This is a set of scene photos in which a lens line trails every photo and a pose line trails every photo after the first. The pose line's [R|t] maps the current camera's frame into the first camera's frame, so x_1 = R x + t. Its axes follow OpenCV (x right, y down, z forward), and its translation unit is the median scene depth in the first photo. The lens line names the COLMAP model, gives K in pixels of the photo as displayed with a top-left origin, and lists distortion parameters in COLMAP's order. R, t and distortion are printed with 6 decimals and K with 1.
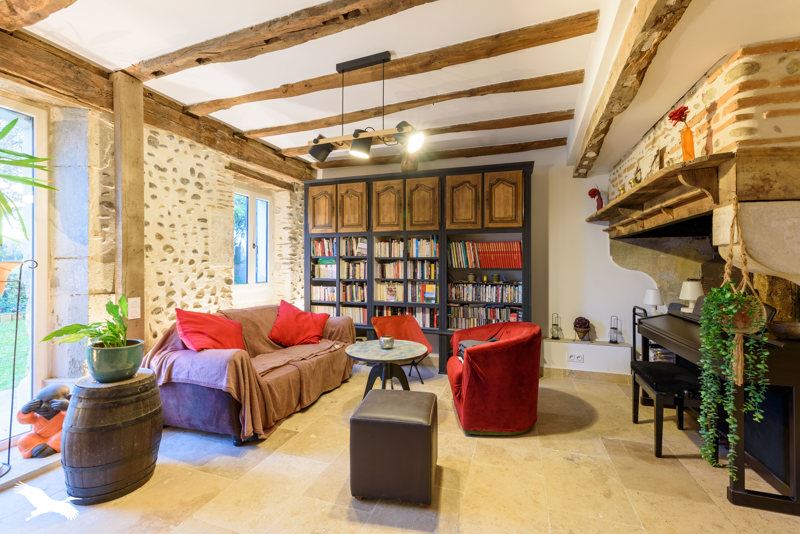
lens RADIAL K [[346.0, 0, 399.1], [0, 346.0, 262.7], [0, 0, 1]] dist [-0.002969, -0.000258]
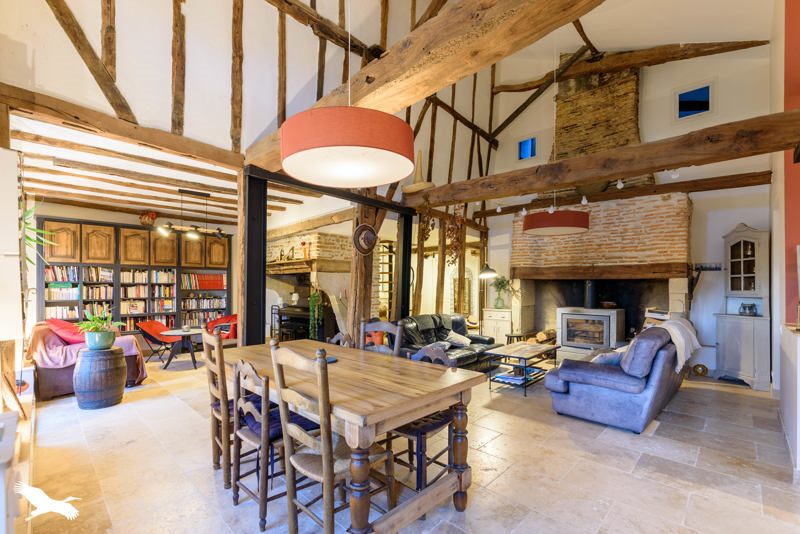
lens RADIAL K [[346.0, 0, 403.9], [0, 346.0, 283.0], [0, 0, 1]] dist [-0.002969, -0.000258]
pose [[0.420757, 0.003780, 0.907166, -0.858733], [-0.004546, 0.999988, -0.002058, -0.016487], [-0.907162, -0.003258, 0.420769, -0.616993]]
